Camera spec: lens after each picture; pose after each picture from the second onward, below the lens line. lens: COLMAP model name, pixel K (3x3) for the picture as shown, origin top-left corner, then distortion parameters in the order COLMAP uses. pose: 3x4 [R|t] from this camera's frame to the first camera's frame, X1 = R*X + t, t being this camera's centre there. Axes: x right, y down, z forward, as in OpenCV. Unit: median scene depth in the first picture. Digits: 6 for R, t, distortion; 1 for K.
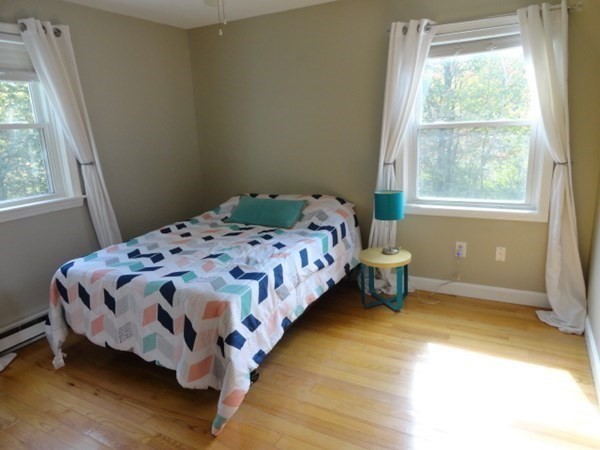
lens RADIAL K [[413.1, 0, 299.2], [0, 413.1, 223.6], [0, 0, 1]] dist [-0.002747, 0.004947]
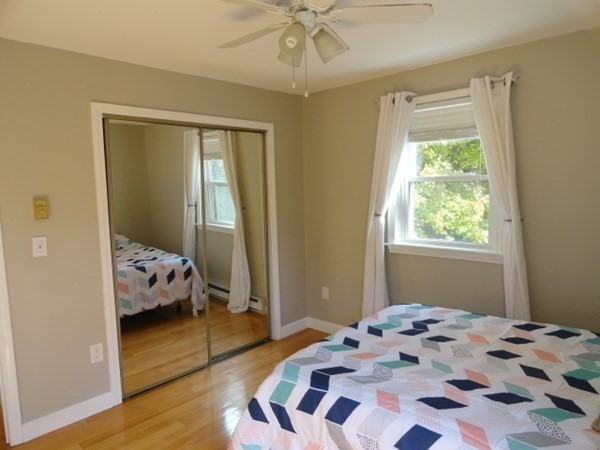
lens RADIAL K [[413.1, 0, 298.4], [0, 413.1, 226.2], [0, 0, 1]] dist [-0.002747, 0.004947]
pose [[-0.226707, 0.156600, -0.961291, 0.521229], [-0.204566, 0.957317, 0.204197, -0.263516], [0.952238, 0.242941, -0.184996, 0.885987]]
